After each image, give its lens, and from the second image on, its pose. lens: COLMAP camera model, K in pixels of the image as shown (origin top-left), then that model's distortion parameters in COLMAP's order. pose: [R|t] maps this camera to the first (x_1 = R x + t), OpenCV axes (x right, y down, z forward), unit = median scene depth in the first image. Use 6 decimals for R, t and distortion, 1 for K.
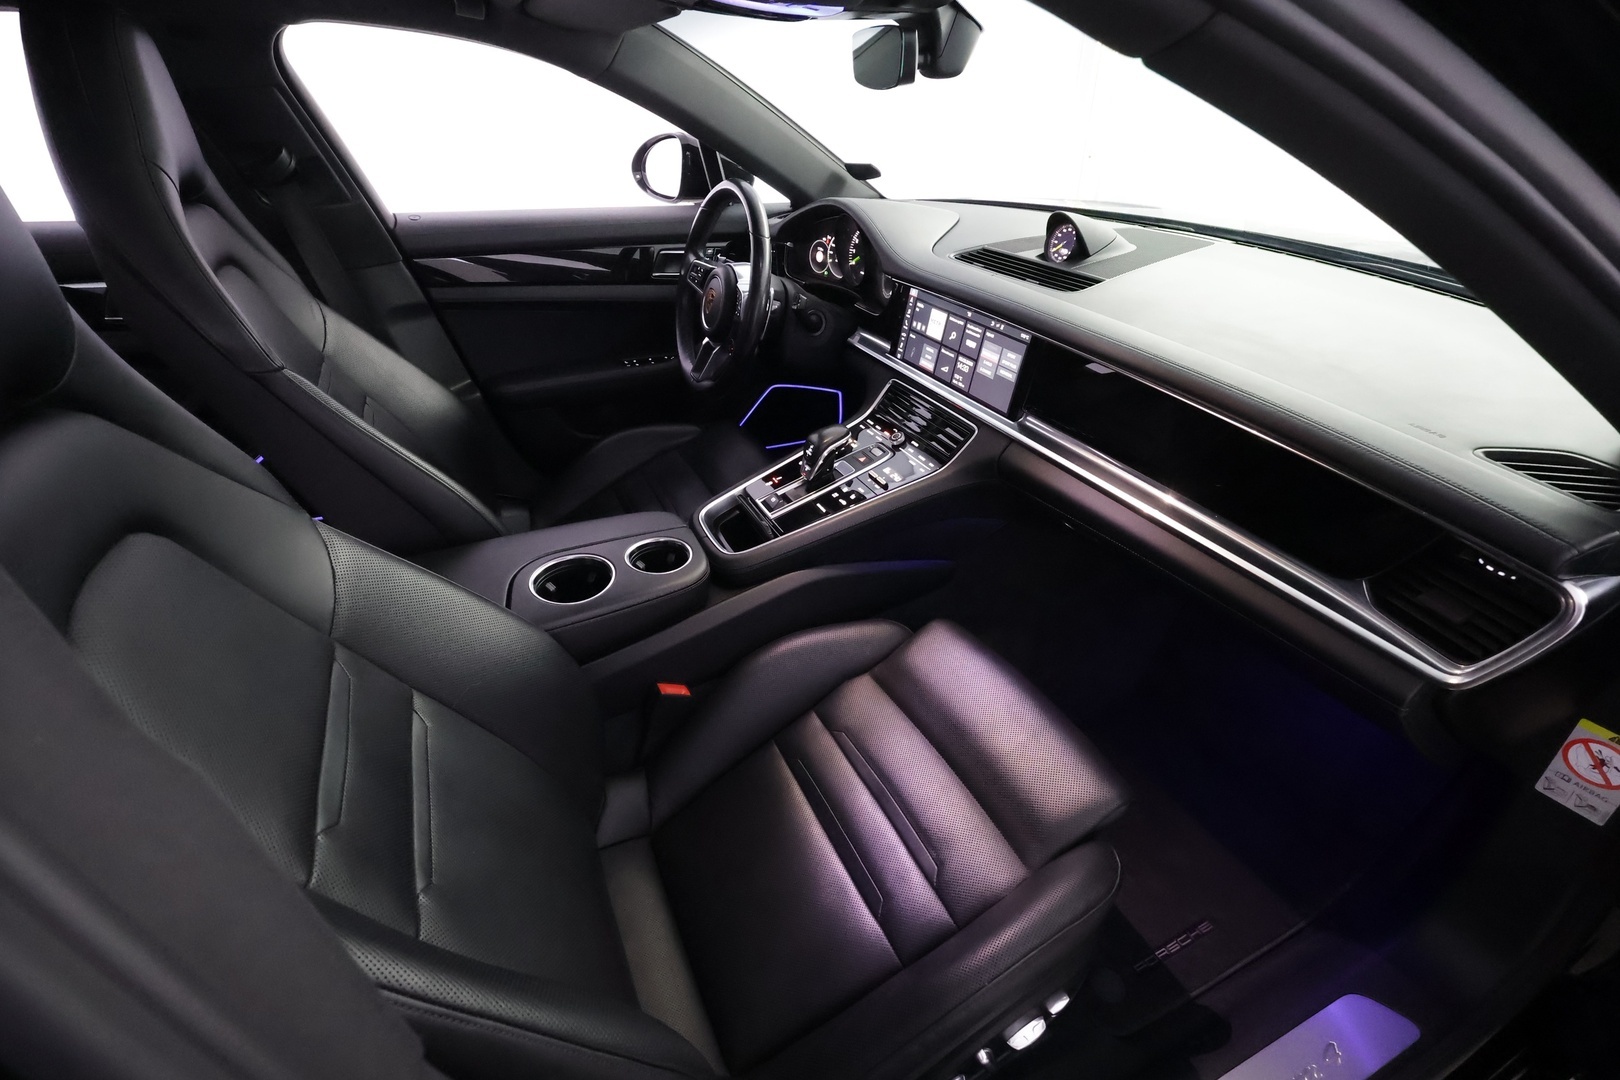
lens RADIAL K [[748.6, 0, 810.0], [0, 748.6, 540.0], [0, 0, 1]] dist [0.001524, 0.000500]
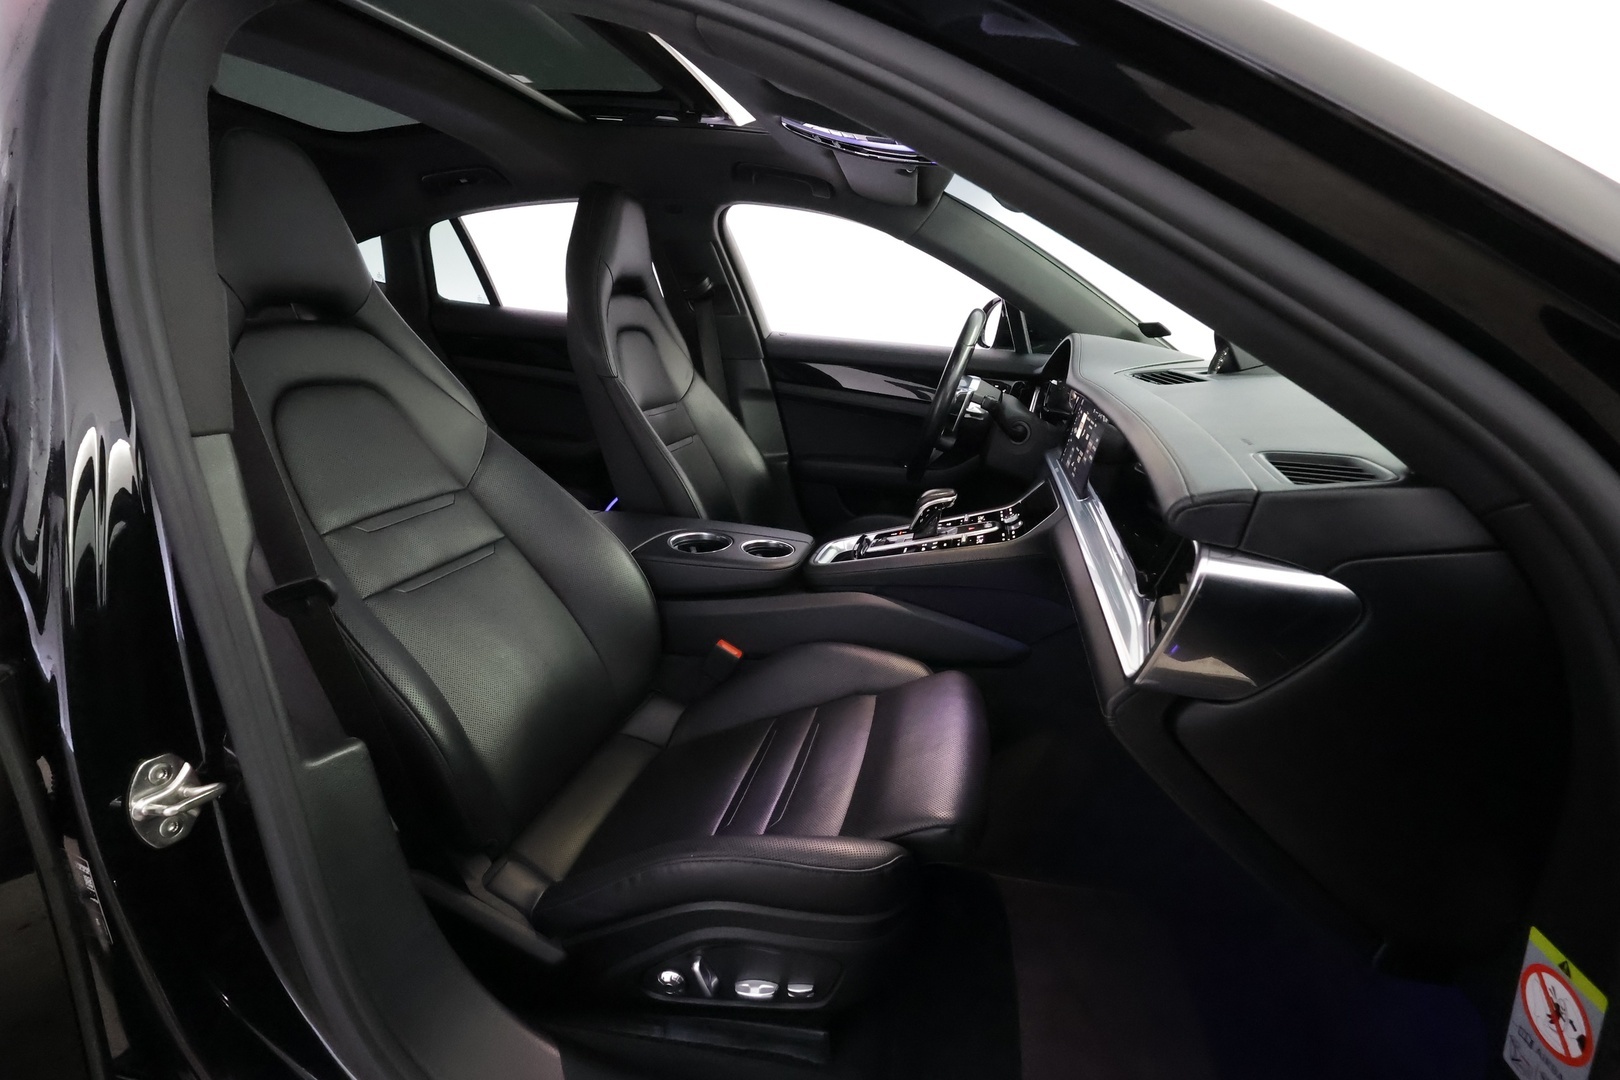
lens RADIAL K [[748.6, 0, 810.0], [0, 748.6, 540.0], [0, 0, 1]] dist [0.001524, 0.000500]
pose [[0.790508, 0.210291, -0.575217, 0.529666], [-0.355435, 0.922381, -0.151257, 0.158068], [0.498761, 0.324022, 0.803895, 0.028797]]
